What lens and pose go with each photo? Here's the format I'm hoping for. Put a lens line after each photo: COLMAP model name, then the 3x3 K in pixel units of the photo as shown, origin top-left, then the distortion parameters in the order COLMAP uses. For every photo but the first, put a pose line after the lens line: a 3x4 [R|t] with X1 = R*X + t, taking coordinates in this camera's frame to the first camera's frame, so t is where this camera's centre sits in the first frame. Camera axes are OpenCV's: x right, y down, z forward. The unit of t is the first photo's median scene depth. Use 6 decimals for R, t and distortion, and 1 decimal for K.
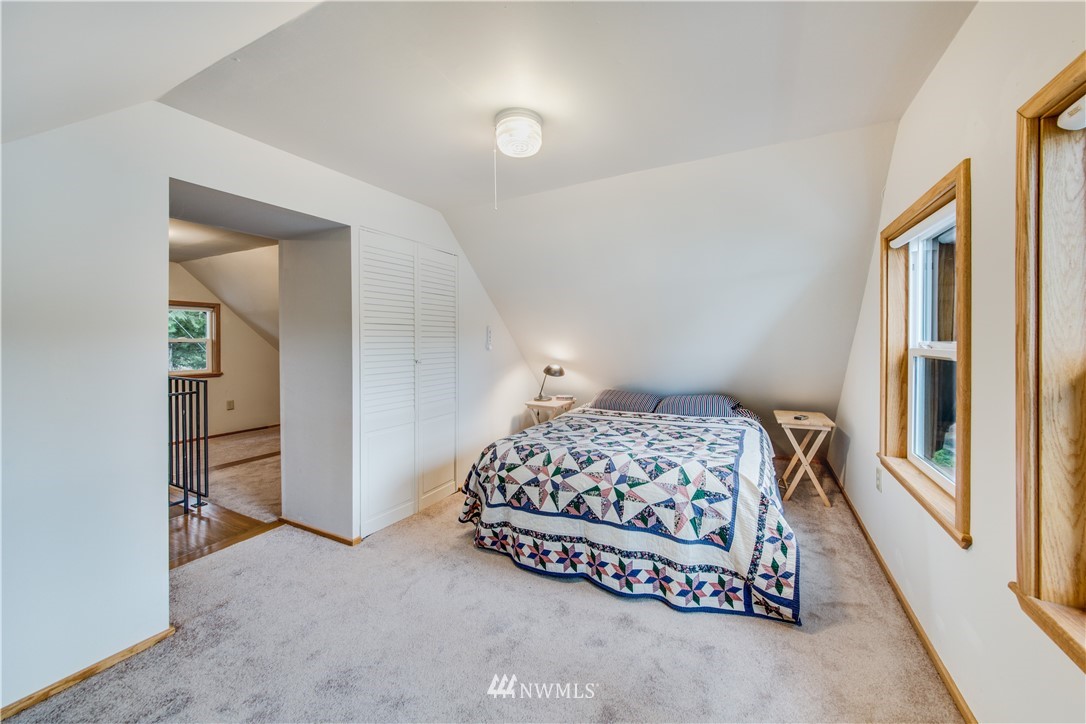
lens RADIAL K [[391.8, 0, 546.7], [0, 391.8, 359.5], [0, 0, 1]] dist [-0.001885, -0.000279]
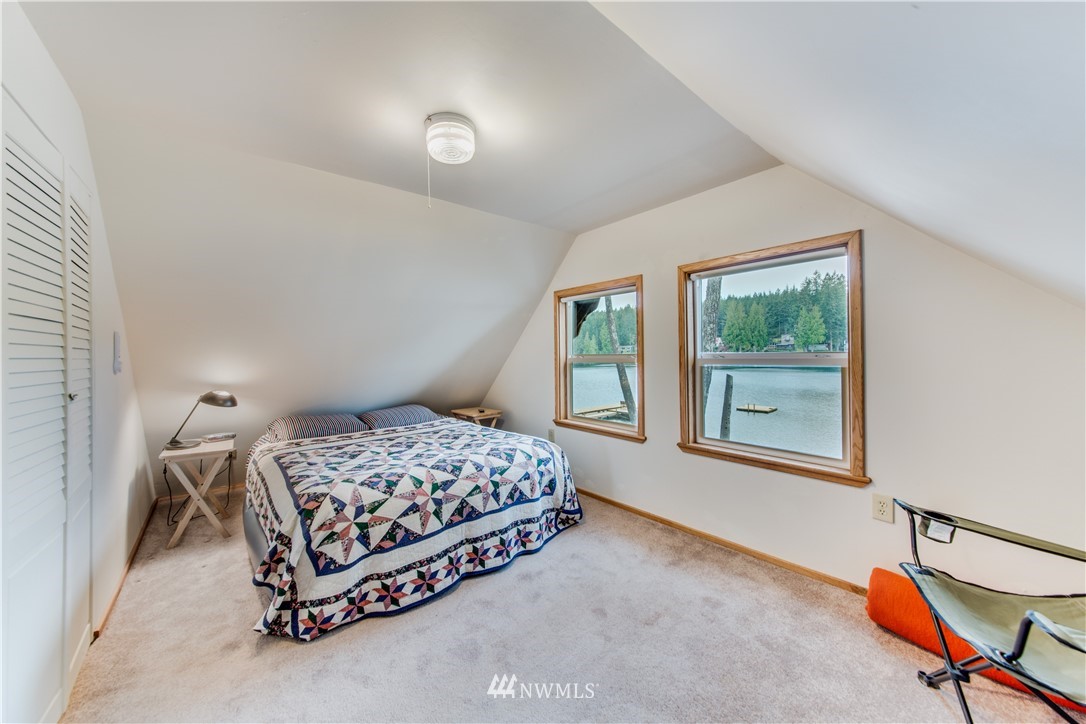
lens RADIAL K [[391.8, 0, 546.7], [0, 391.8, 359.5], [0, 0, 1]] dist [-0.001885, -0.000279]
pose [[0.411726, -0.021473, 0.911055, -0.781722], [0.056922, 0.998376, -0.002193, -0.020322], [-0.909528, 0.052762, 0.412279, 0.330773]]
